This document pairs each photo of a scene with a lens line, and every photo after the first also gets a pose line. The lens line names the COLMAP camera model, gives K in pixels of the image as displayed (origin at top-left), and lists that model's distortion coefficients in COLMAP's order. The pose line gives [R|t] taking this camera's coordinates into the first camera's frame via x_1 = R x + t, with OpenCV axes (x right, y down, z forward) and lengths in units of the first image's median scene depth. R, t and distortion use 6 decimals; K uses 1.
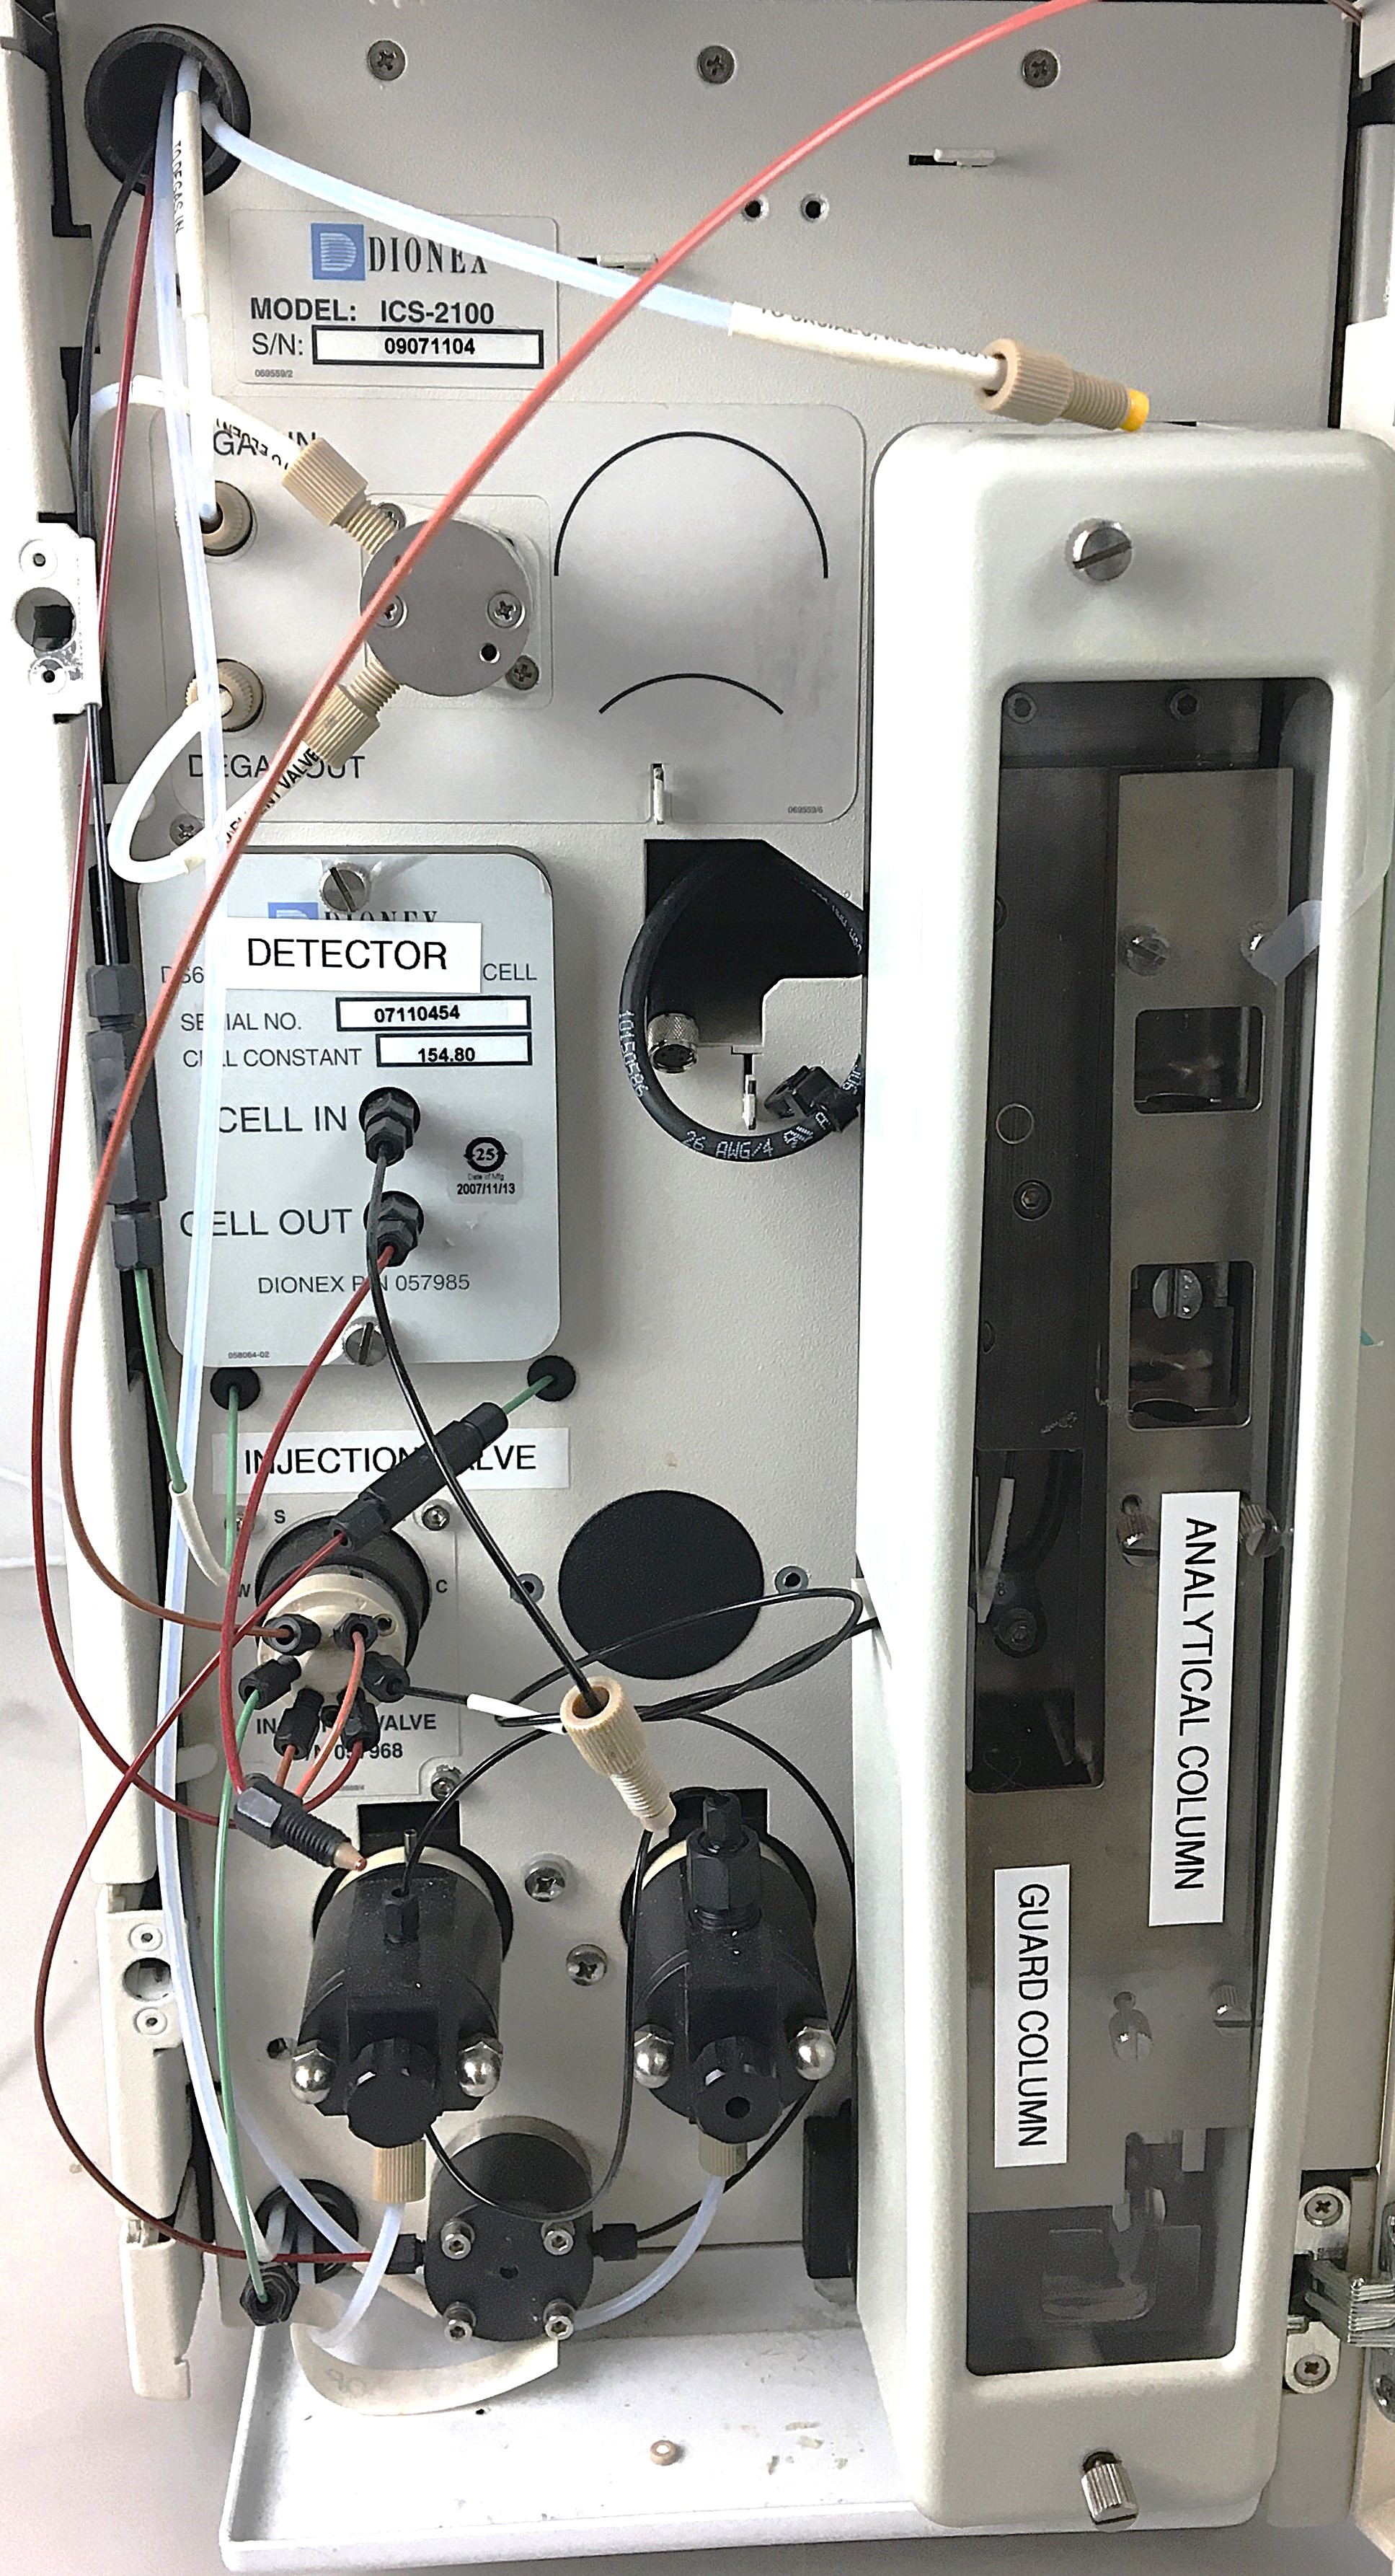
lens RADIAL K [[2550.4, 0, 703.7], [0, 2550.4, 1220.0], [0, 0, 1]] dist [0.125193, -0.276236]
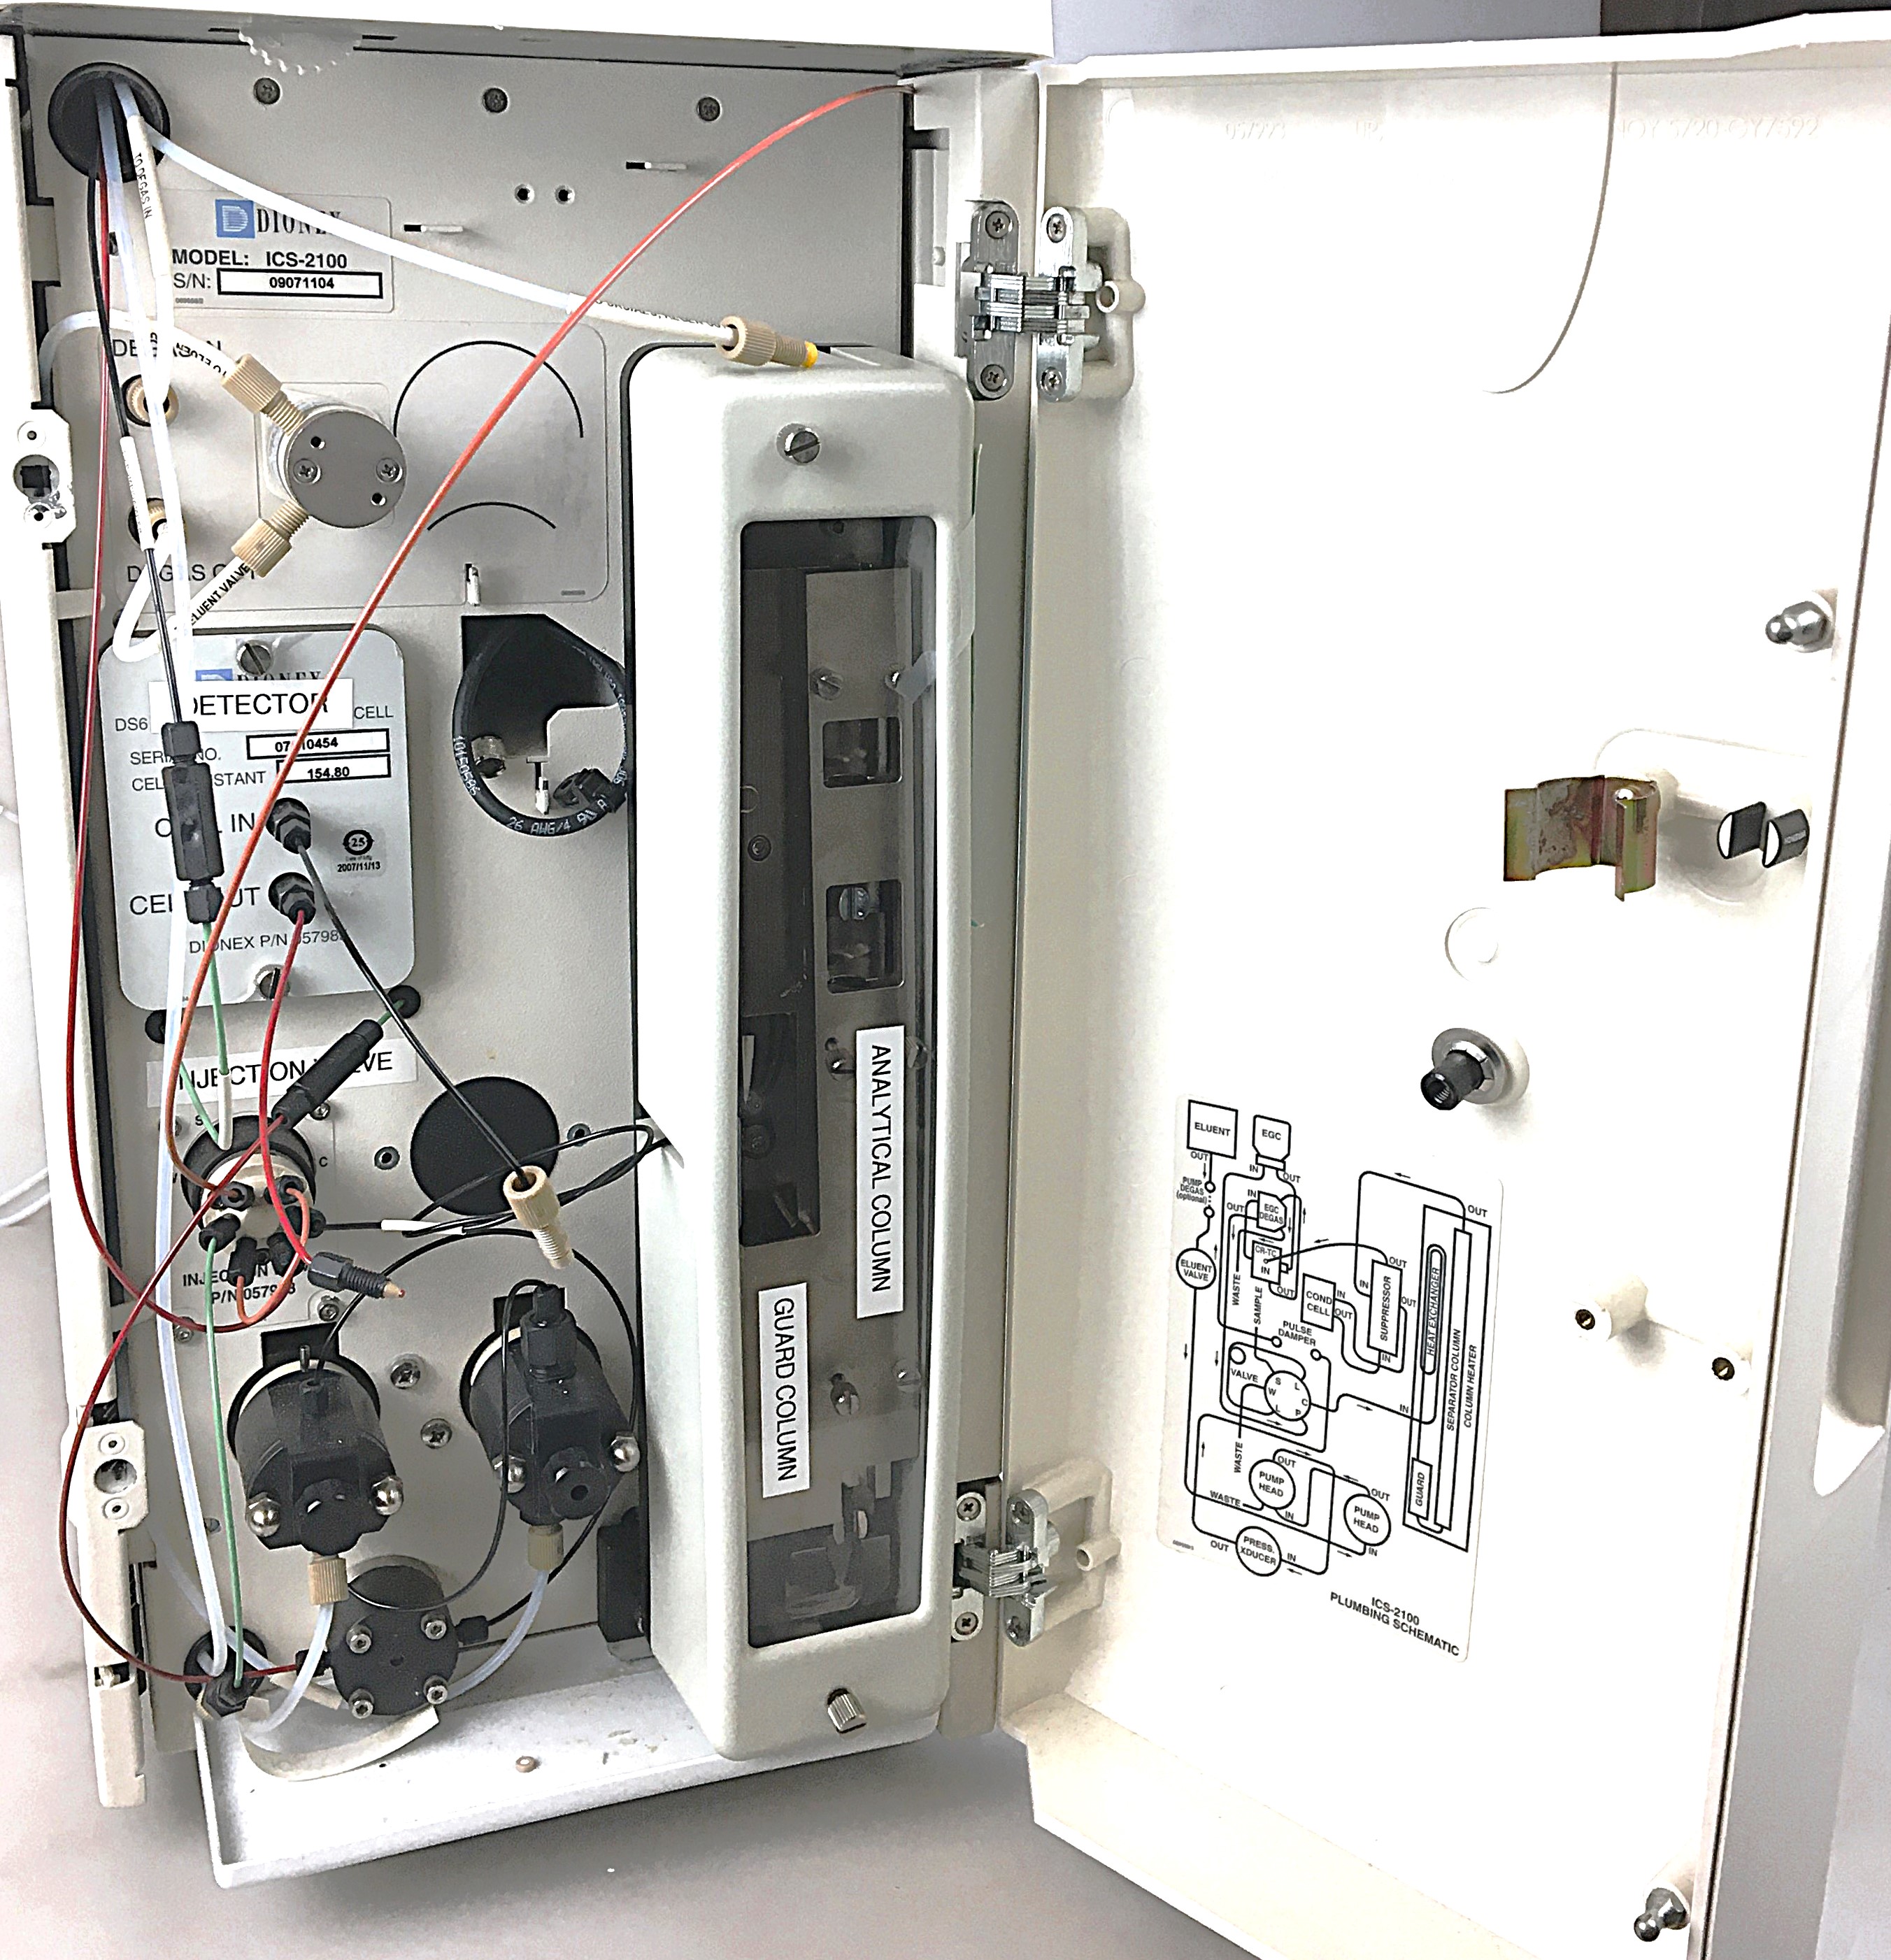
lens RADIAL K [[2350.2, 0, 945.3], [0, 2350.2, 869.1], [0, 0, 1]] dist [0.064351, -0.057359]
pose [[0.956202, -0.060720, 0.286340, -0.148604], [0.065313, 0.997844, -0.006509, 0.018487], [-0.285327, 0.024926, 0.958106, -0.332855]]
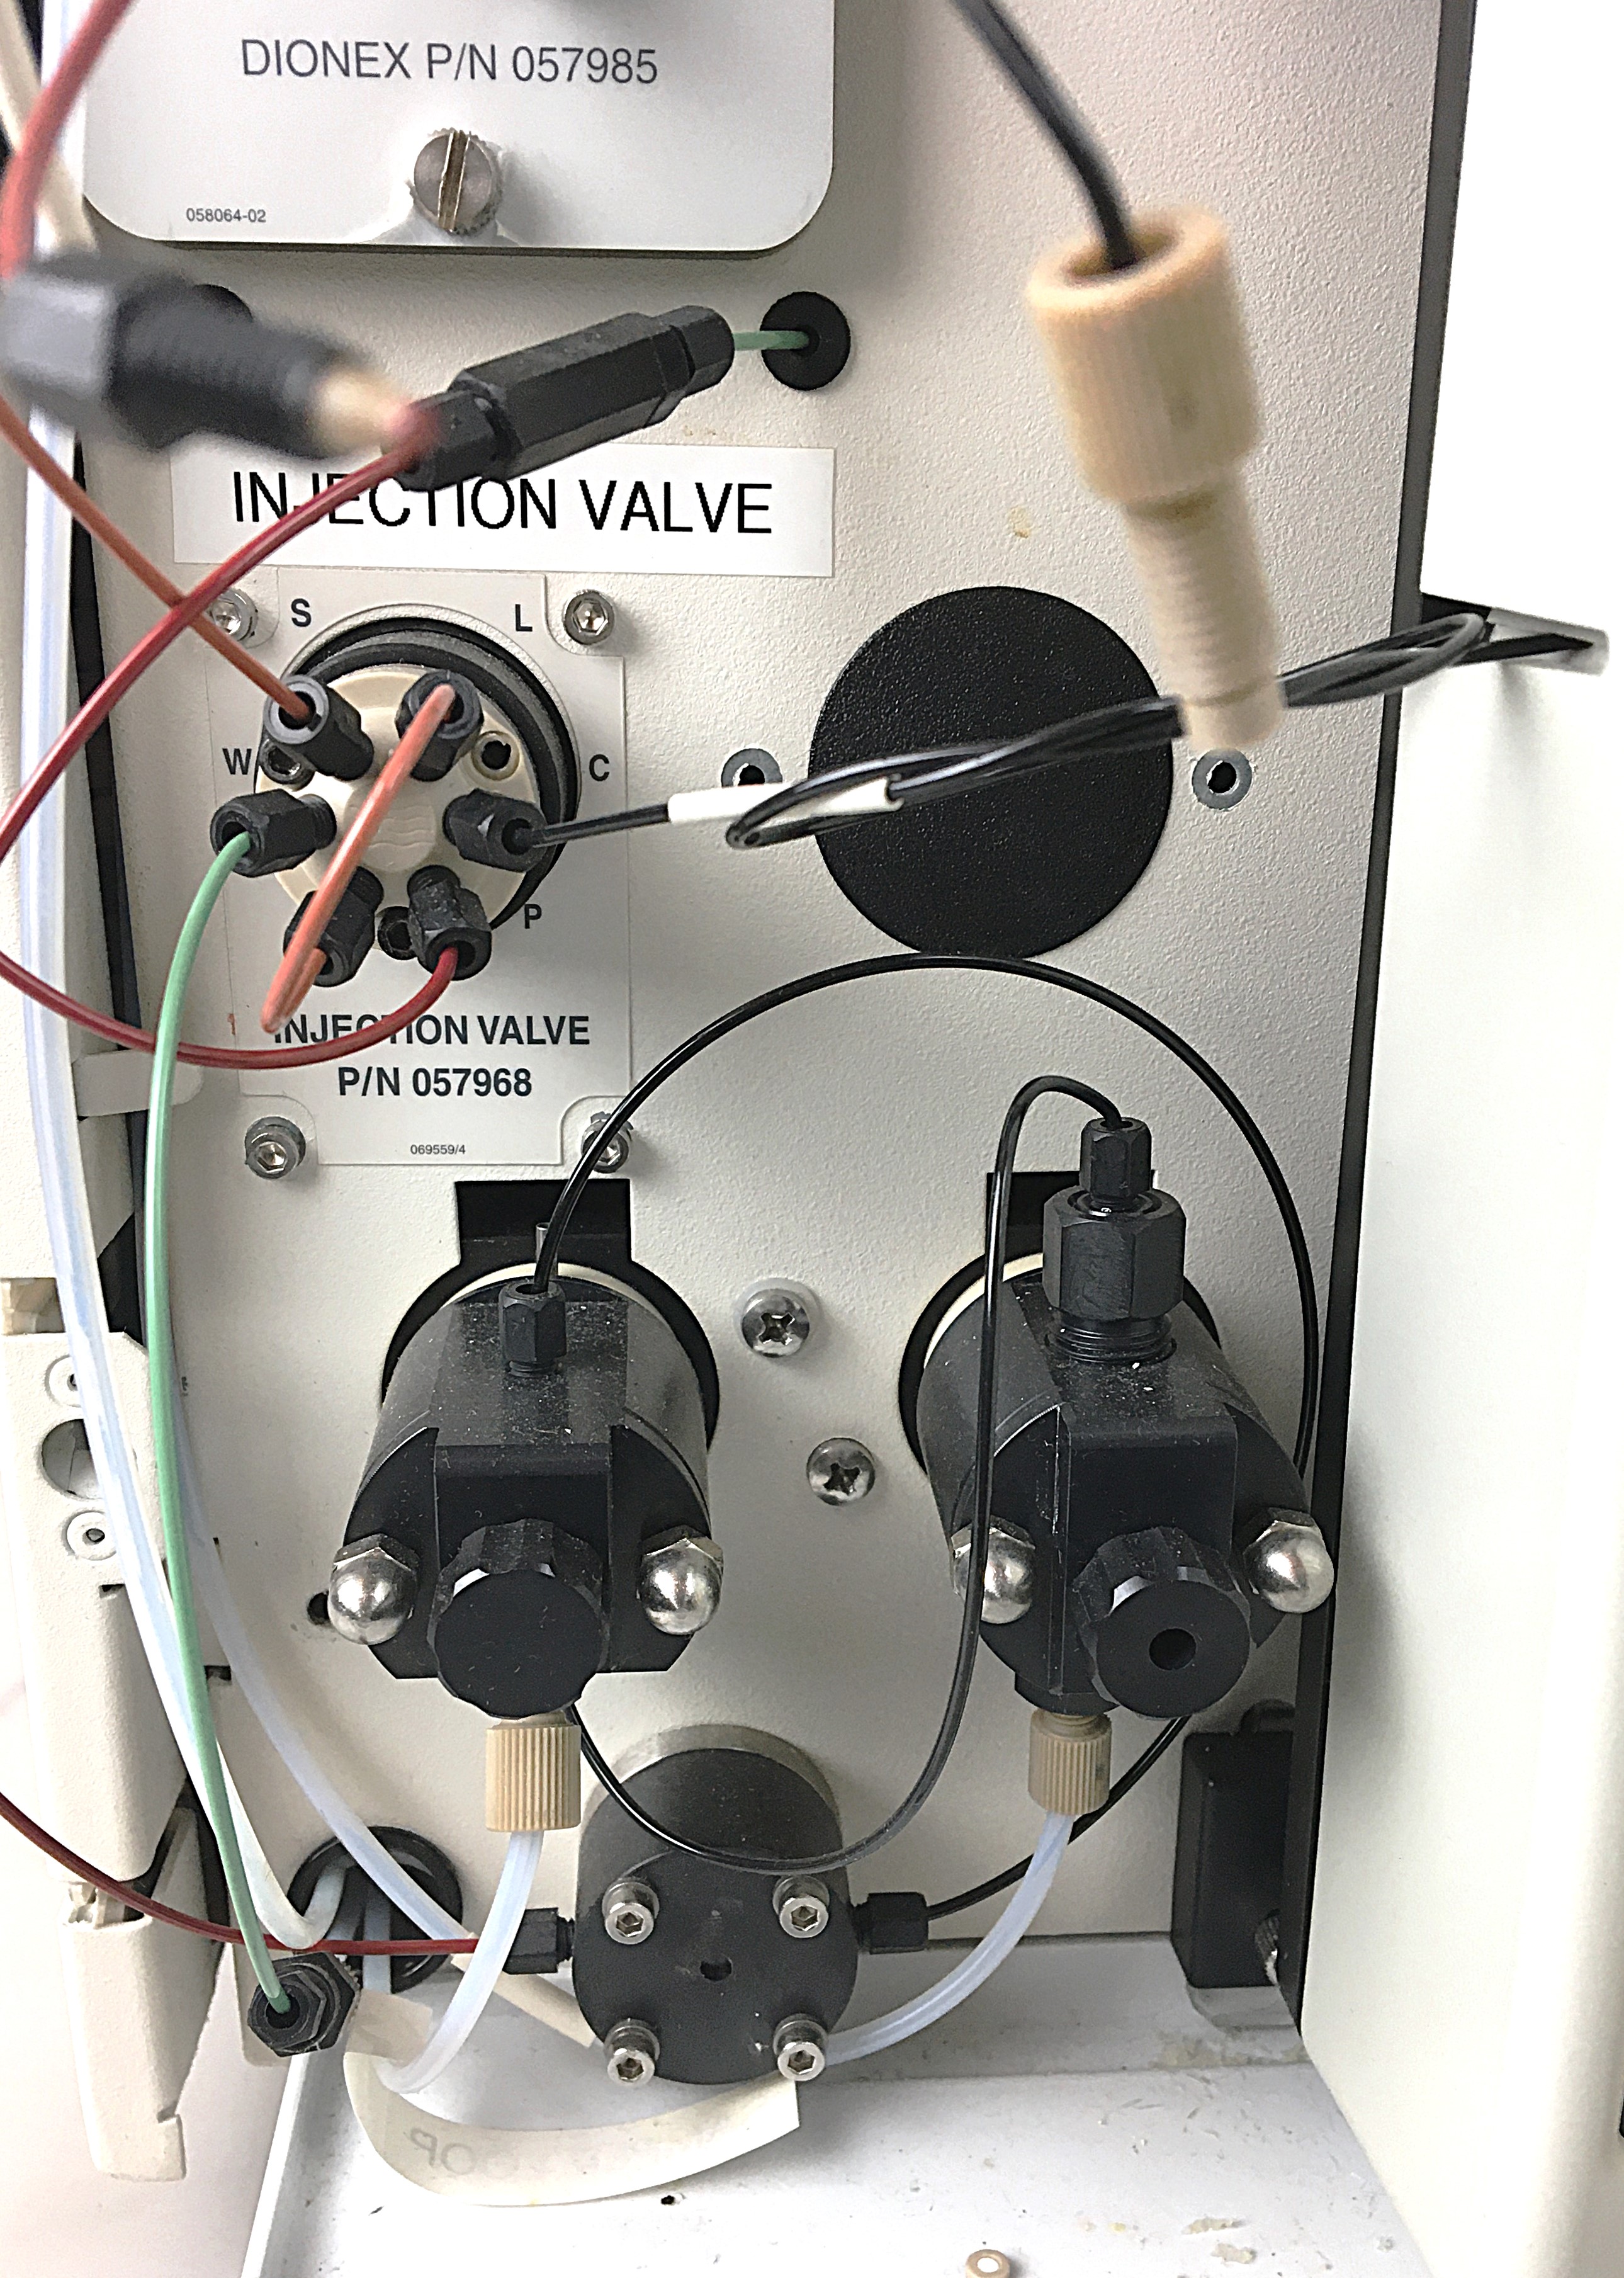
lens RADIAL K [[2449.2, 0, 813.6], [0, 2449.2, 1206.1], [0, 0, 1]] dist [0.154653, -0.417497]
pose [[0.999987, 0.002570, 0.004376, -0.063072], [-0.002832, 0.998143, 0.060847, 0.223268], [-0.004212, -0.060859, 0.998138, 0.500999]]
